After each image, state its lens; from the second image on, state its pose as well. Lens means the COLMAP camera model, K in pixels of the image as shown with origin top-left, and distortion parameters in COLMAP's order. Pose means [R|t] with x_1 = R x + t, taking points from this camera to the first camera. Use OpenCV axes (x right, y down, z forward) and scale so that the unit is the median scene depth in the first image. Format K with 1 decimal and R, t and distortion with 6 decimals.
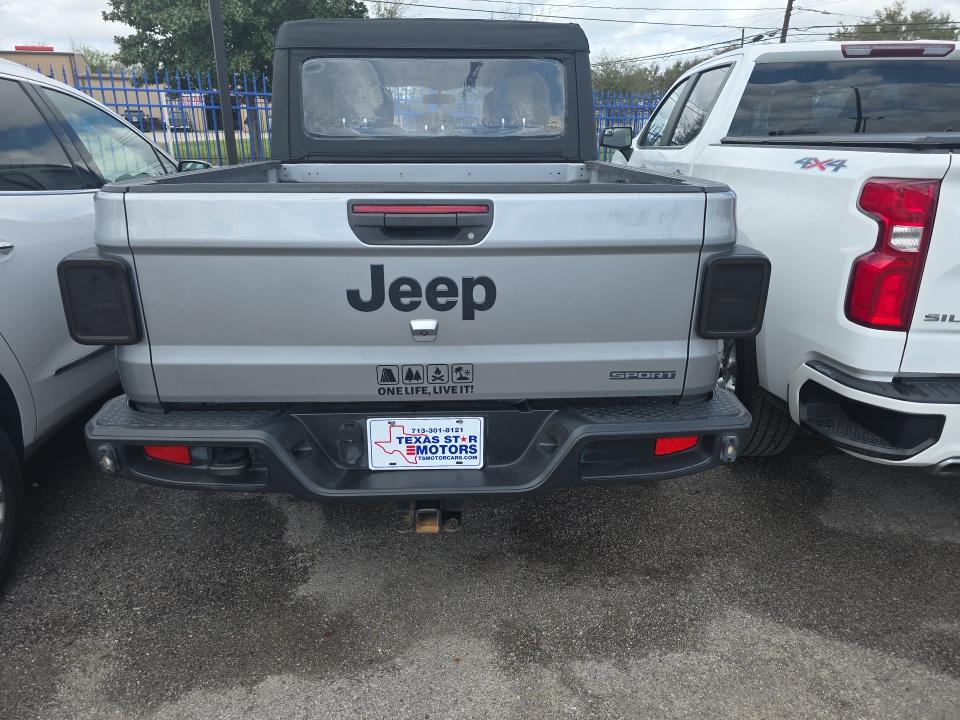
lens RADIAL K [[644.6, 0, 482.9], [0, 644.6, 355.0], [0, 0, 1]] dist [0.073182, -0.066796]
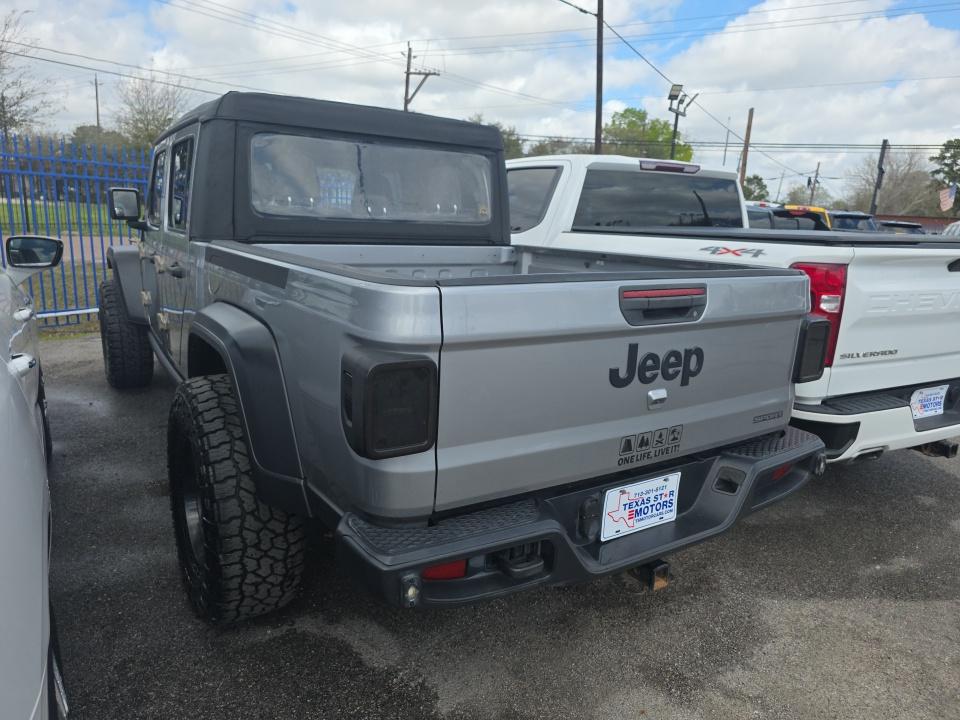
lens RADIAL K [[643.5, 0, 482.6], [0, 643.5, 357.2], [0, 0, 1]] dist [0.043254, -0.034926]
pose [[0.860375, -0.077537, 0.503728, -0.839849], [0.128944, 0.989321, -0.067955, -0.068497], [-0.493080, 0.123419, 0.861185, 0.173898]]
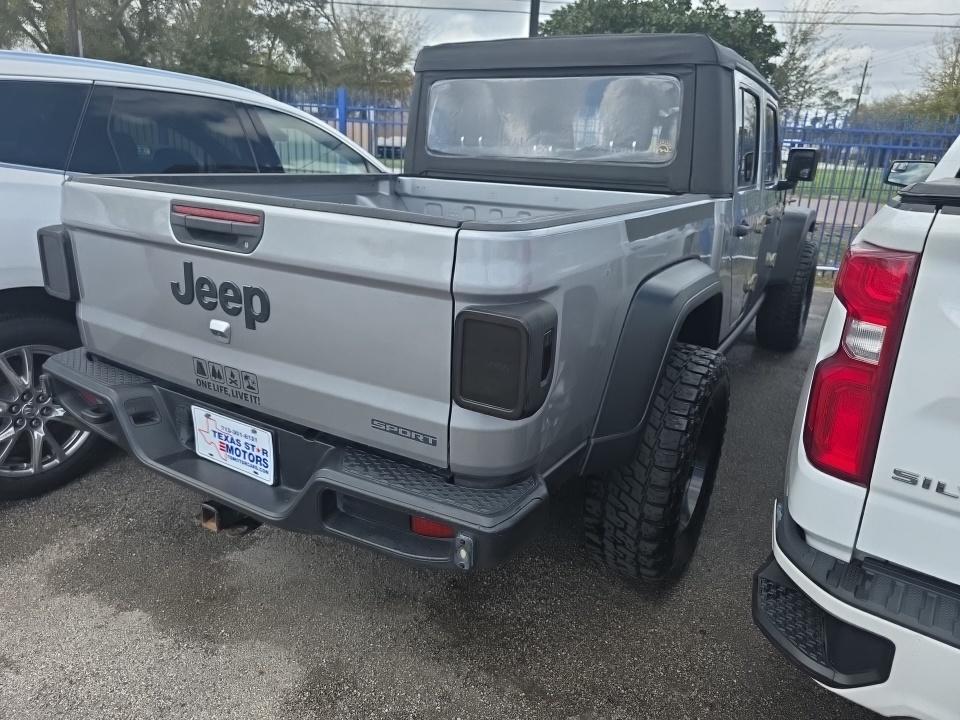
lens RADIAL K [[652.1, 0, 479.5], [0, 652.1, 348.1], [0, 0, 1]] dist [0.050119, -0.041328]
pose [[0.833675, 0.194375, -0.516917, 0.740260], [-0.218123, 0.975804, 0.015145, -0.110189], [0.507354, 0.100126, 0.855901, 0.299977]]
